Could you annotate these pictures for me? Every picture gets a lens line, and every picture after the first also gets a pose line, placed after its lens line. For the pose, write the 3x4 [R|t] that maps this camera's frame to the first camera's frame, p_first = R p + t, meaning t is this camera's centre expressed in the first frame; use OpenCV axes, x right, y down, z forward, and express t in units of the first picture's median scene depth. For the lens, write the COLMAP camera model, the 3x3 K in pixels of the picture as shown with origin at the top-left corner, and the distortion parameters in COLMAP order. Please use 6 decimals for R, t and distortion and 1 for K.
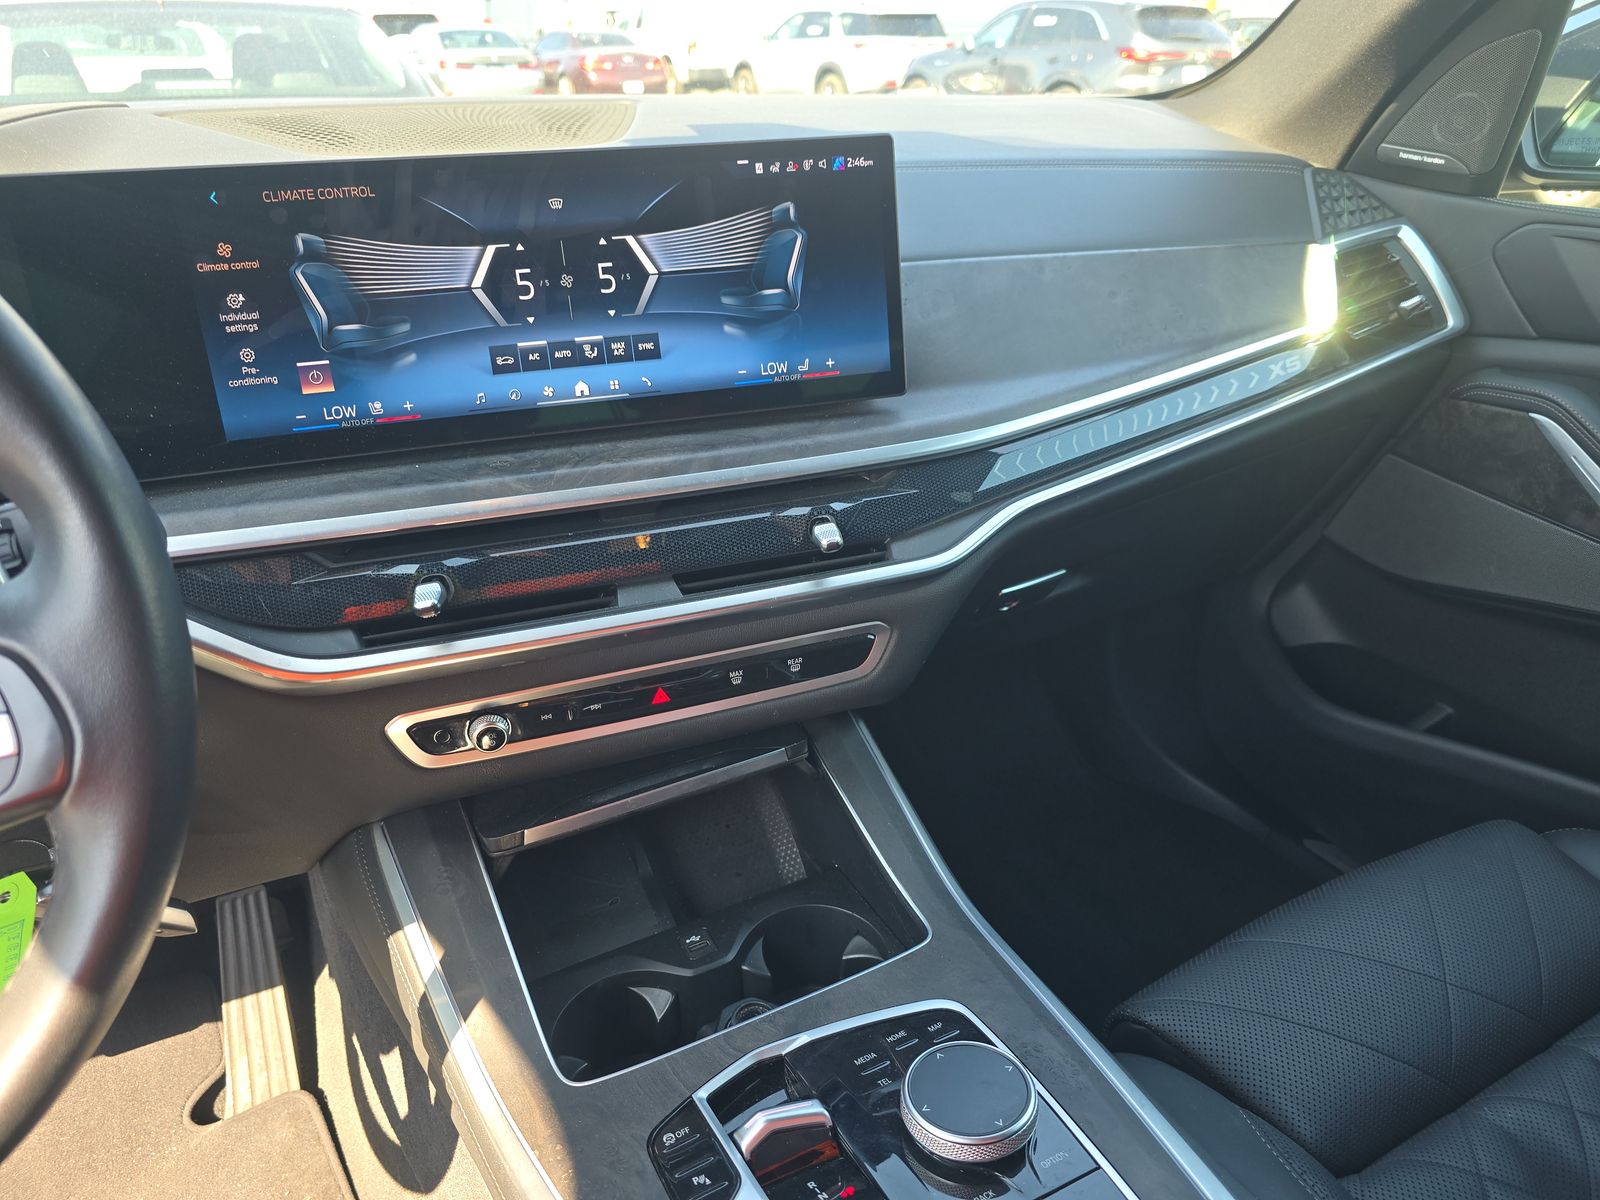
lens RADIAL K [[1012.5, 0, 800.0], [0, 1012.5, 600.0], [0, 0, 1]] dist [0.040954, -0.055688]
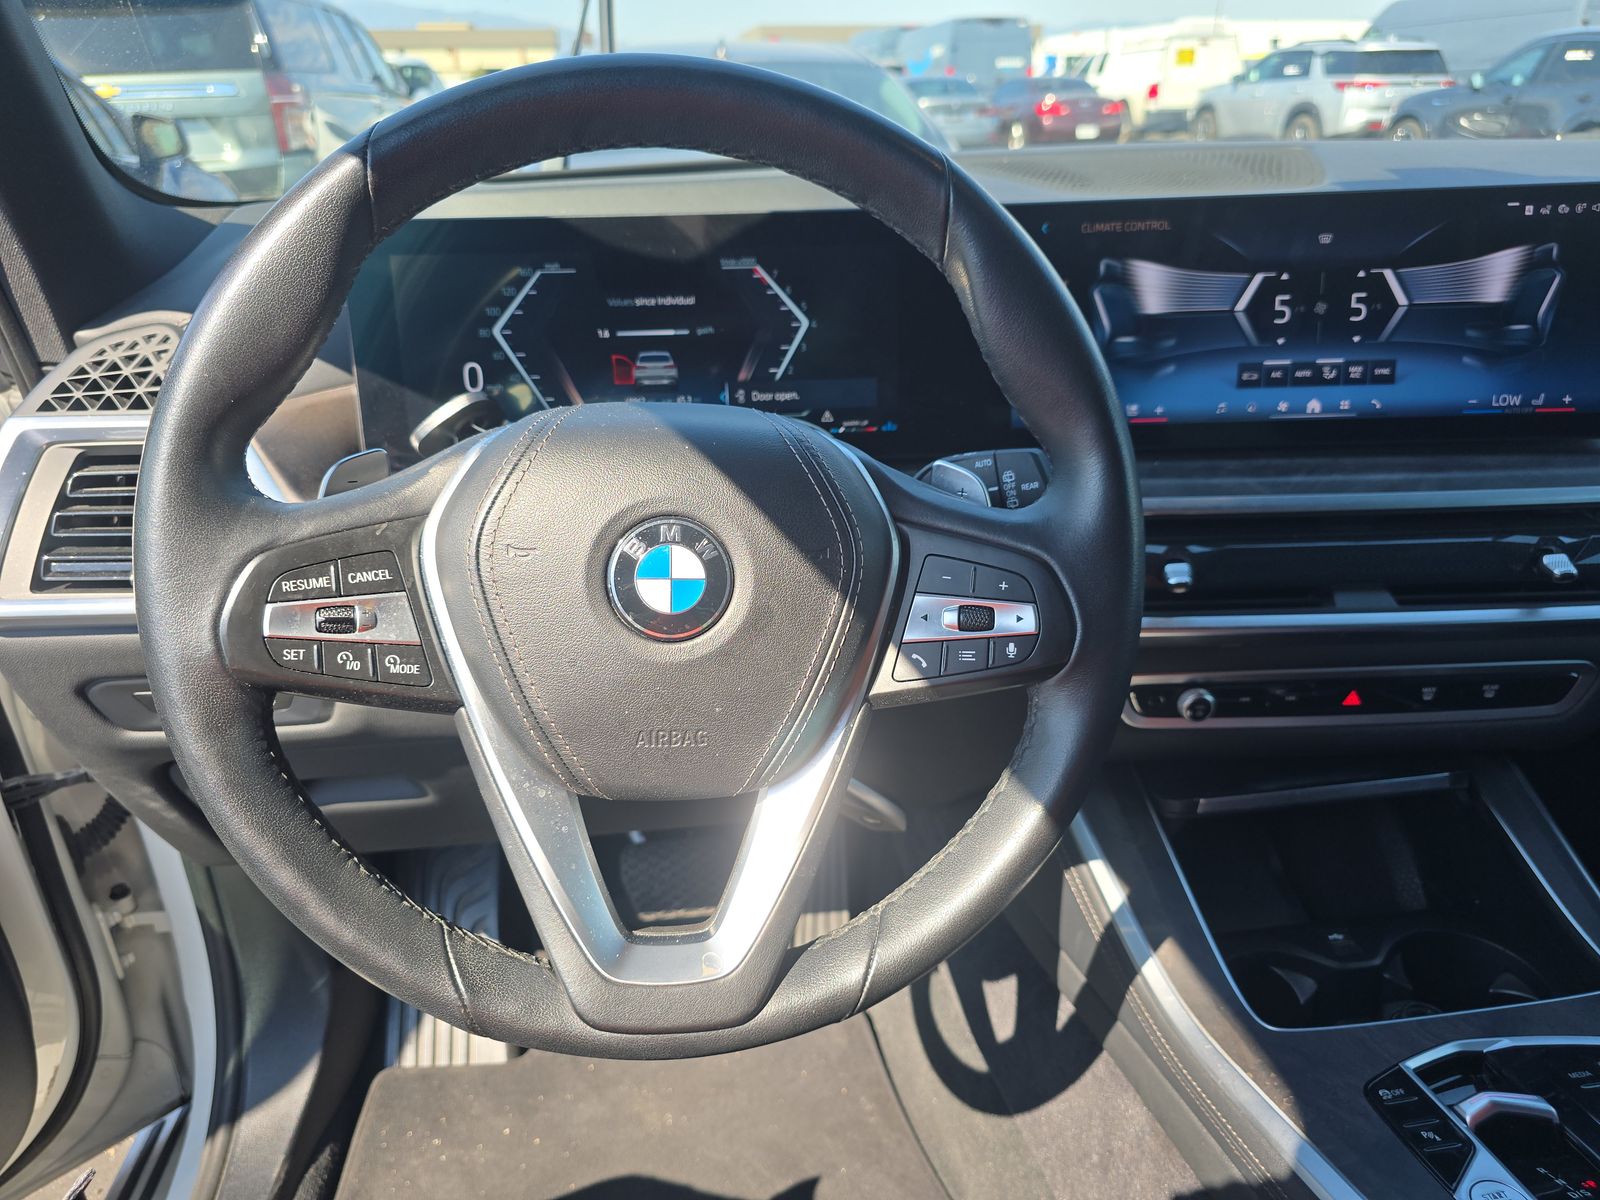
lens RADIAL K [[1054.3, 0, 796.8], [0, 1054.3, 616.8], [0, 0, 1]] dist [0.037512, -0.033233]
pose [[0.946490, 0.130980, -0.294960, -0.371162], [-0.141802, 0.989774, -0.015507, 0.110777], [0.289912, 0.056503, 0.955384, -0.234561]]
